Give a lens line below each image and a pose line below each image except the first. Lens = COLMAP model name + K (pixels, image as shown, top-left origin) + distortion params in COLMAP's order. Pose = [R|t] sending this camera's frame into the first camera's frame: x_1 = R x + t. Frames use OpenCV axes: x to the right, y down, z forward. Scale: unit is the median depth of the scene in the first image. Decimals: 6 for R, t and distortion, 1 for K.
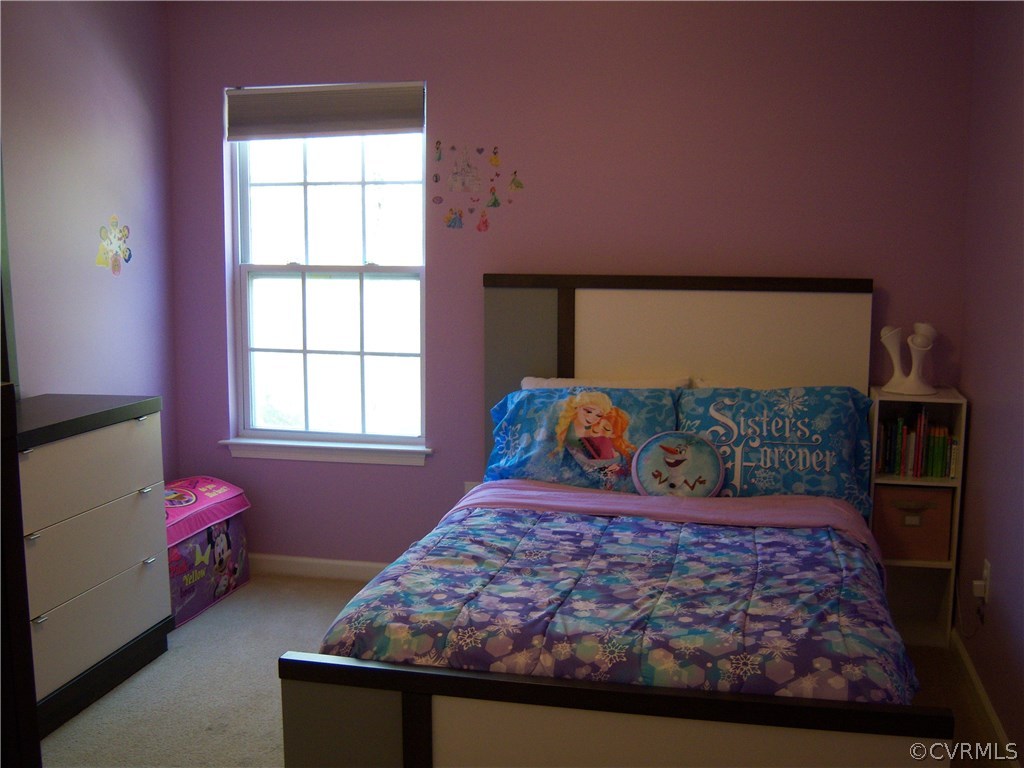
lens RADIAL K [[1085.3, 0, 530.5], [0, 1085.3, 386.3], [0, 0, 1]] dist [-0.112496, 0.044947]
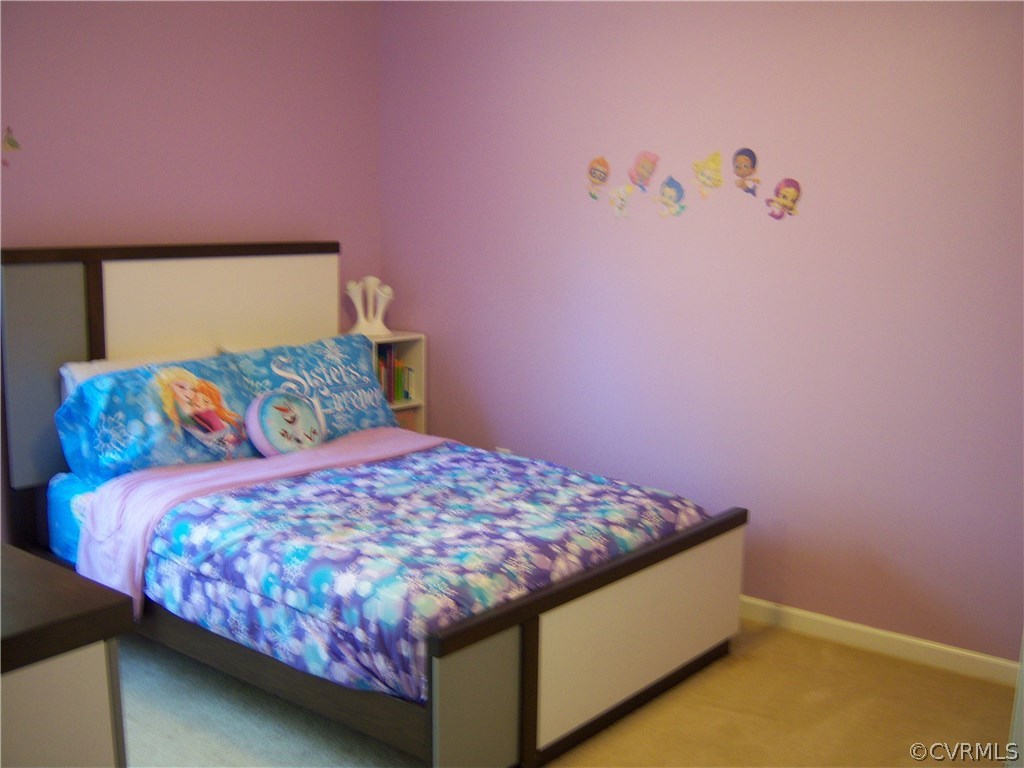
lens RADIAL K [[1085.3, 0, 530.5], [0, 1085.3, 386.3], [0, 0, 1]] dist [-0.112496, 0.044947]
pose [[0.445758, -0.137966, 0.884458, -0.672286], [0.103938, 0.989345, 0.101944, -0.043982], [-0.889099, 0.046487, 0.455348, 0.300110]]
